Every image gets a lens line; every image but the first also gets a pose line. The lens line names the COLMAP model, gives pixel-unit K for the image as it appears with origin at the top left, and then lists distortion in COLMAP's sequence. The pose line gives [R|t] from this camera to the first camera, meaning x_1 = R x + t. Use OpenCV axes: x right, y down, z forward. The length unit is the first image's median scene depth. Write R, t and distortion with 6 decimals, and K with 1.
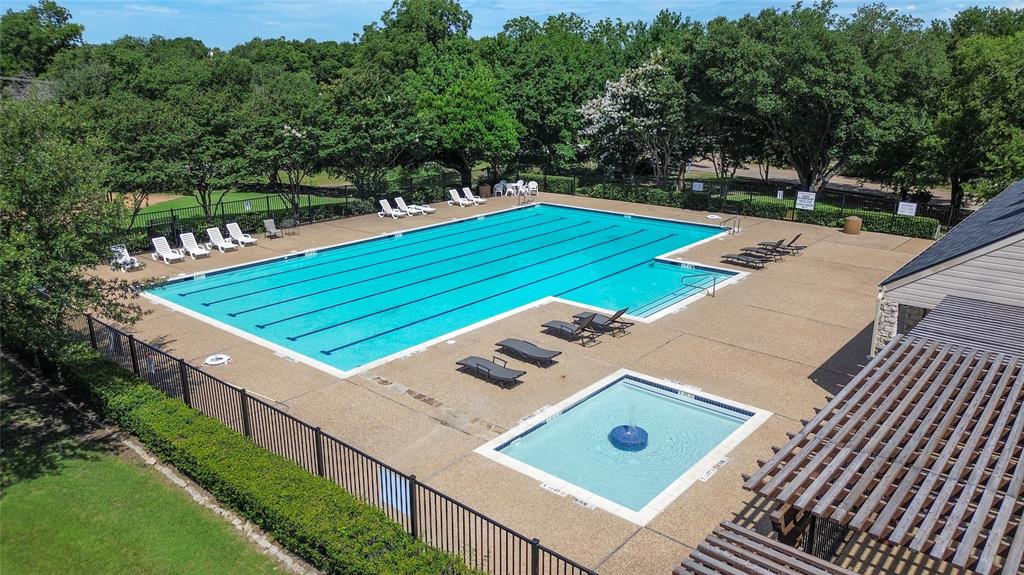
lens RADIAL K [[734.4, 0, 510.0], [0, 734.4, 291.0], [0, 0, 1]] dist [-0.004154, -0.007411]
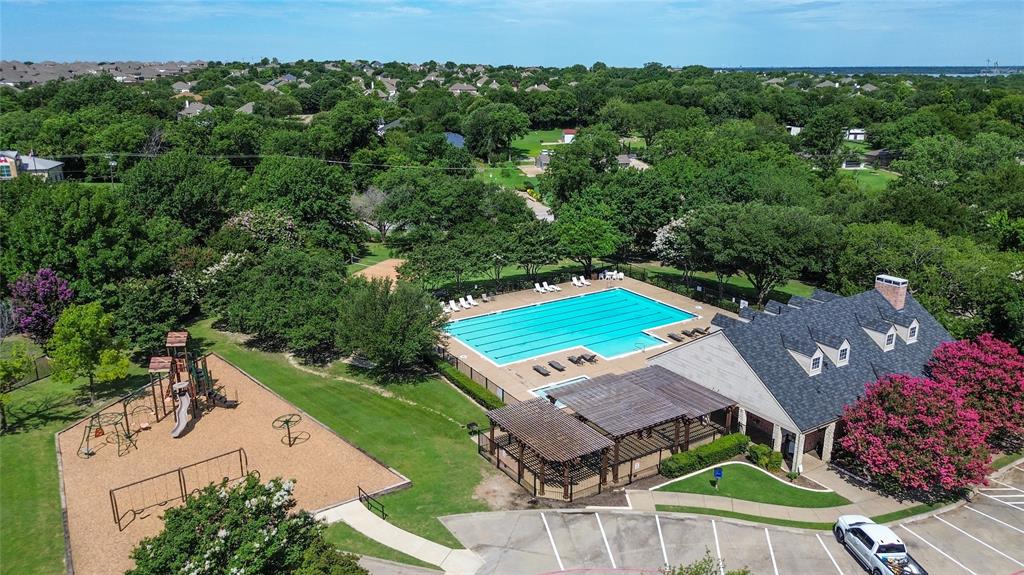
lens RADIAL K [[734.4, 0, 513.1], [0, 734.4, 288.1], [0, 0, 1]] dist [-0.004154, -0.007411]
pose [[0.957260, 0.094932, -0.273206, 0.362682], [-0.092325, 0.995477, 0.022416, -0.162548], [0.274099, 0.003765, 0.961694, -1.116310]]
